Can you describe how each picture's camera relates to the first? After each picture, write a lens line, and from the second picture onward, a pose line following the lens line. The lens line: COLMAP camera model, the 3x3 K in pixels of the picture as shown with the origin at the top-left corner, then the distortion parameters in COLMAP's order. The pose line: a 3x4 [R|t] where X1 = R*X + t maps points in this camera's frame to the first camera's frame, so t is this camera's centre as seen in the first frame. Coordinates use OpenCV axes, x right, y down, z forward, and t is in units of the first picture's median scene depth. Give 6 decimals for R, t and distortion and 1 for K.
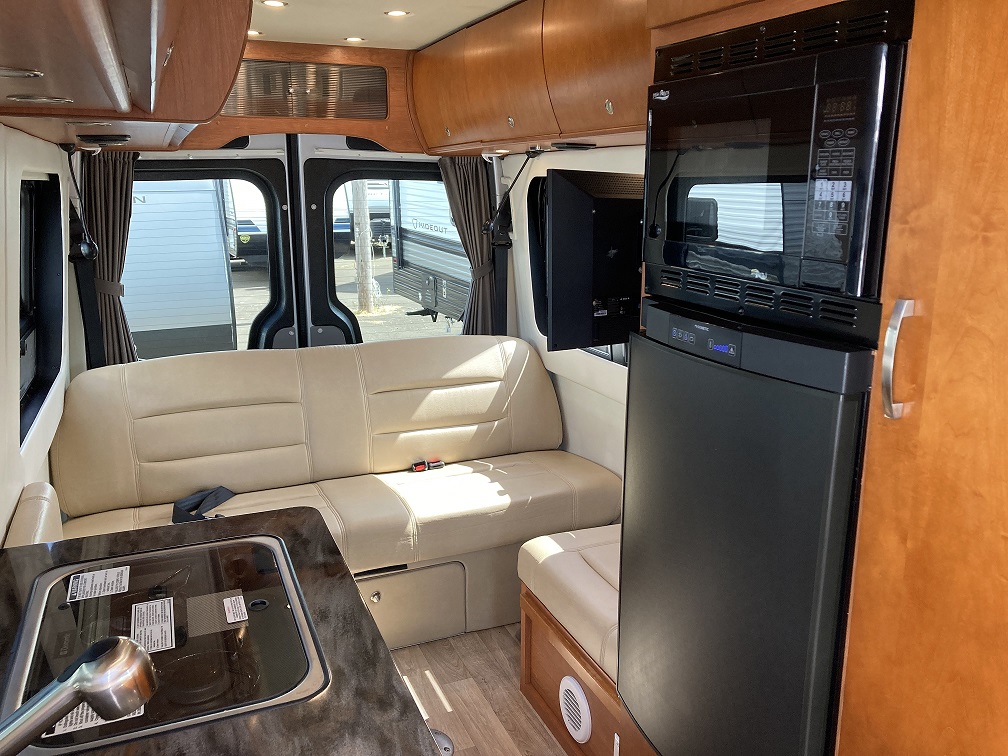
lens RADIAL K [[829.5, 0, 508.8], [0, 829.5, 381.2], [0, 0, 1]] dist [0.011164, -0.002537]
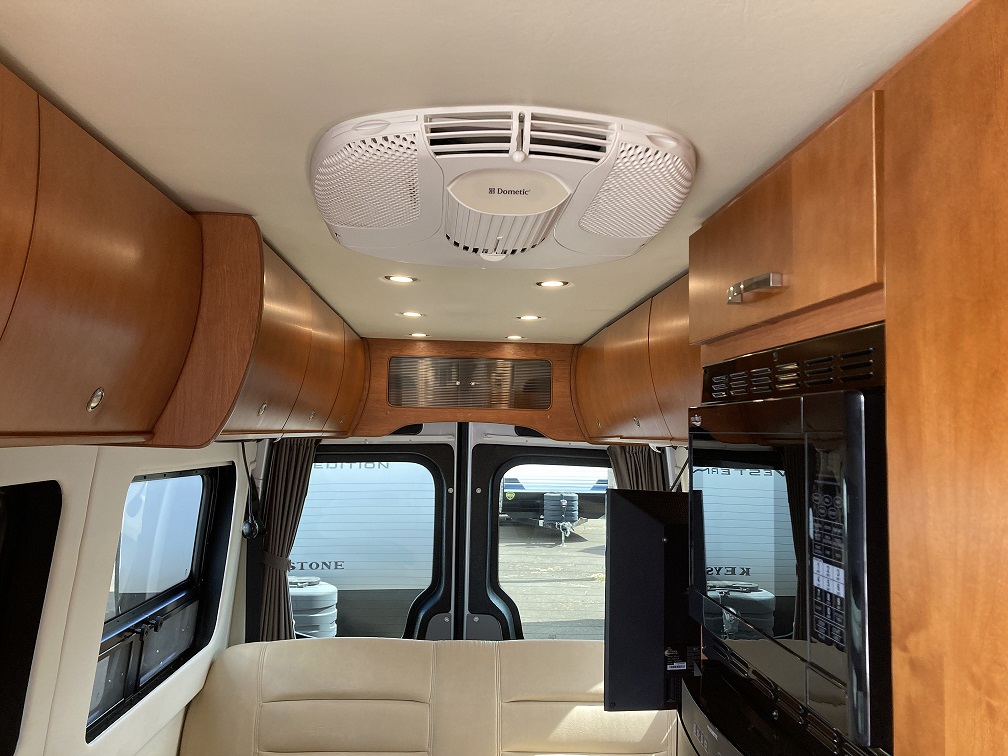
lens RADIAL K [[824.4, 0, 504.0], [0, 824.4, 378.0], [0, 0, 1]] dist [0.055696, -0.066926]
pose [[0.943852, -0.004055, -0.330343, 0.133119], [-0.097495, 0.951972, -0.290249, -0.057785], [0.315654, 0.306159, 0.898125, 0.078869]]
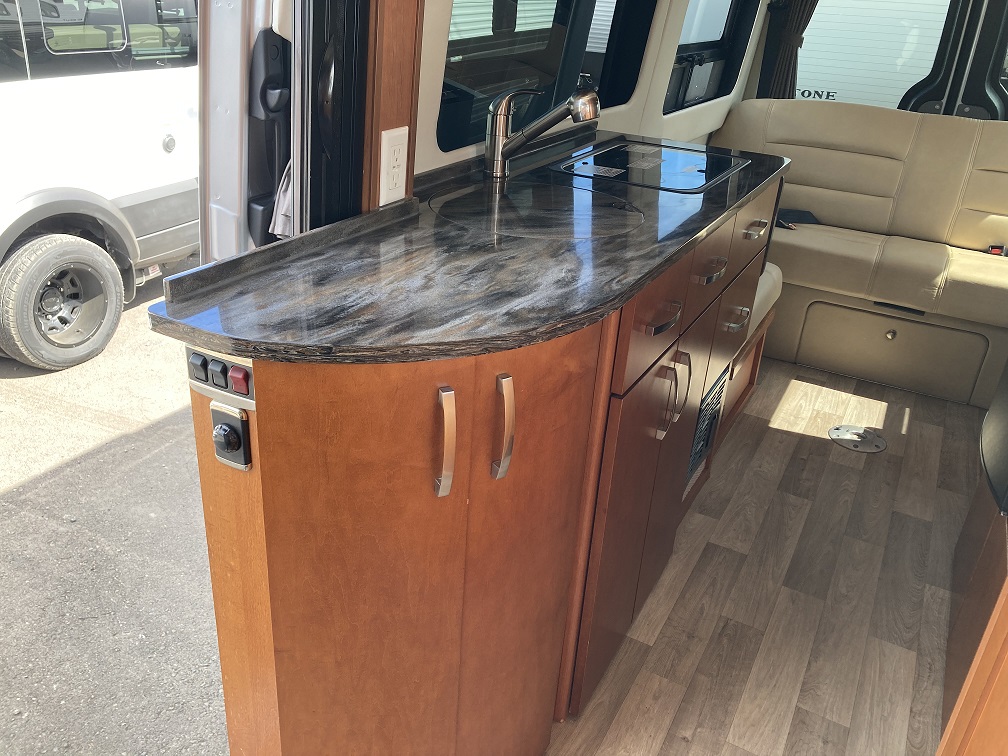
lens RADIAL K [[831.2, 0, 506.5], [0, 831.2, 372.2], [0, 0, 1]] dist [0.032277, 0.003103]
pose [[0.632659, 0.368664, -0.681050, 0.277146], [-0.243918, 0.929521, 0.276579, 0.105030], [0.735015, -0.008860, 0.677993, -0.157663]]
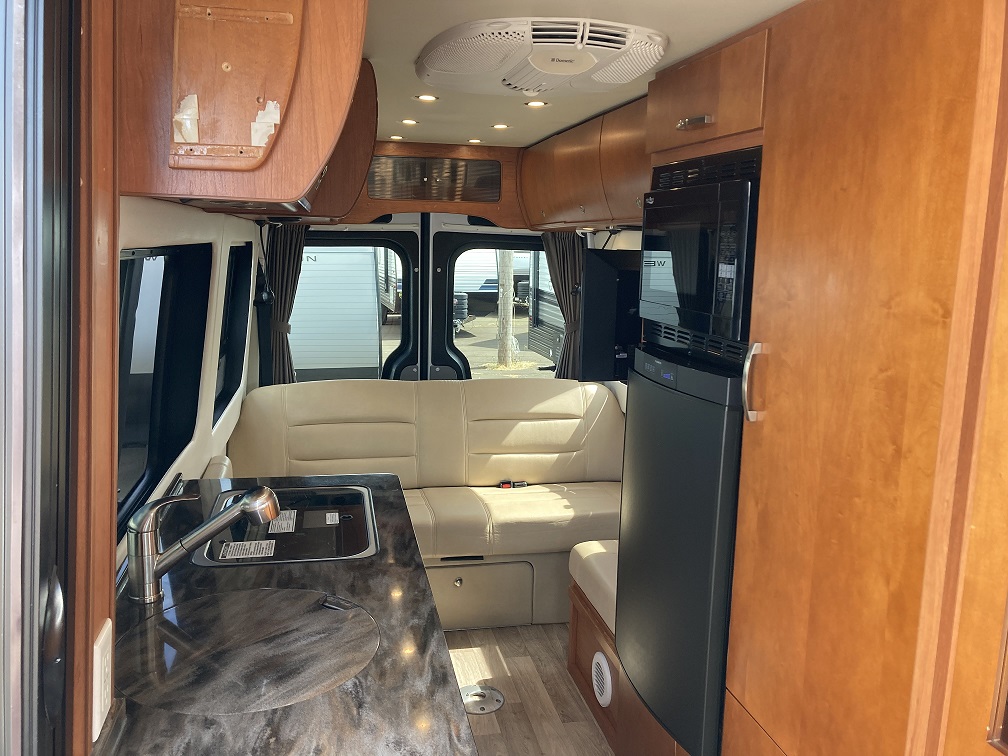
lens RADIAL K [[827.9, 0, 495.4], [0, 827.9, 380.0], [0, 0, 1]] dist [0.024325, -0.009134]
pose [[0.979921, 0.052795, -0.192267, 0.102270], [-0.067141, 0.995364, -0.068873, 0.036660], [0.187740, 0.080399, 0.978923, -0.198177]]
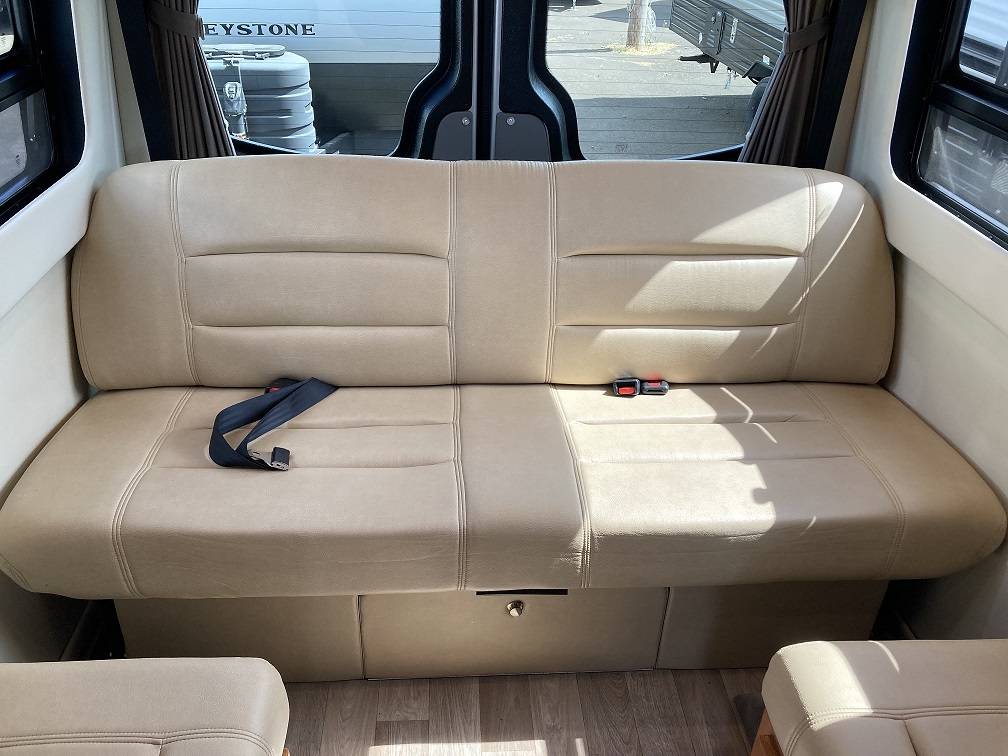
lens RADIAL K [[824.4, 0, 504.0], [0, 824.4, 378.0], [0, 0, 1]] dist [0.055696, -0.066926]
pose [[0.944374, 0.195781, -0.264250, -0.034839], [-0.107809, 0.943393, 0.313668, -0.082584], [0.310702, -0.267731, 0.912022, 0.429776]]
